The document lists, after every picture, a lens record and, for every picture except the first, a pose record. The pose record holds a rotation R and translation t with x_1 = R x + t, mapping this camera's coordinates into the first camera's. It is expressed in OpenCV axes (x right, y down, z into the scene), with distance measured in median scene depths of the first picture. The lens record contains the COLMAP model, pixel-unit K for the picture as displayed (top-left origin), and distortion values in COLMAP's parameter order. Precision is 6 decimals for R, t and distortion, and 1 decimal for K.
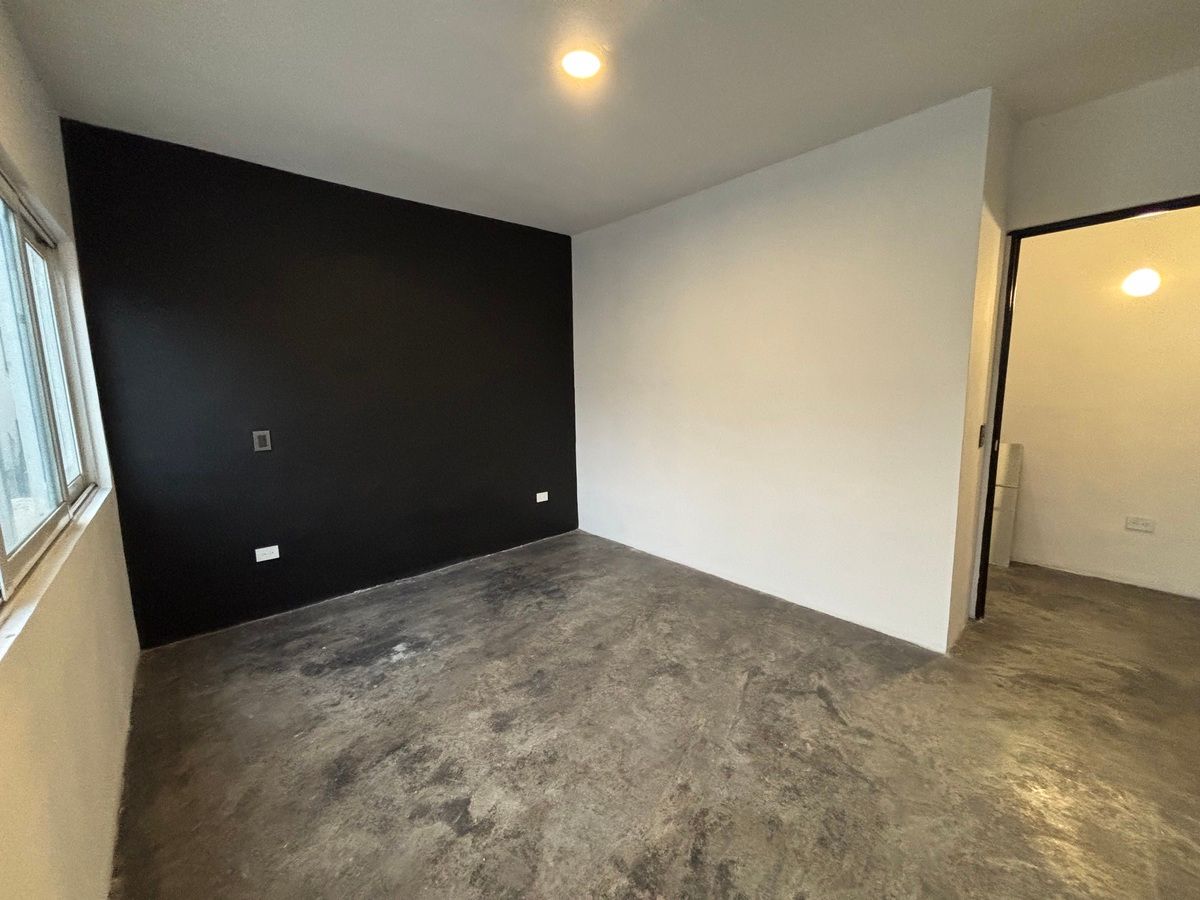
lens RADIAL K [[482.7, 0, 591.0], [0, 482.7, 447.2], [0, 0, 1]] dist [0.008765, 0.000169]
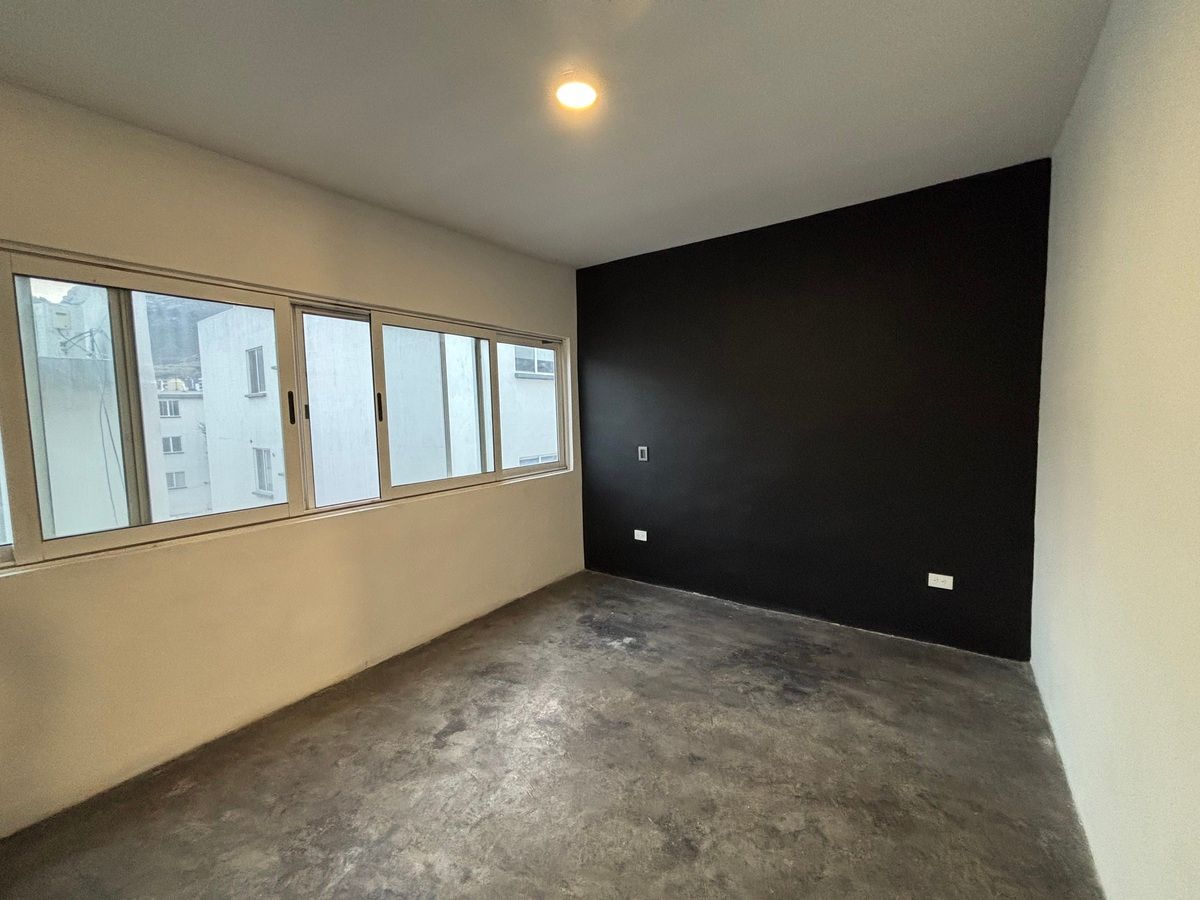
lens RADIAL K [[482.7, 0, 599.4], [0, 482.7, 449.5], [0, 0, 1]] dist [0.008765, 0.000169]
pose [[0.246262, 0.099118, -0.964122, 0.613643], [-0.110800, 0.991114, 0.073592, -0.112628], [0.962849, 0.088701, 0.255056, 0.538574]]
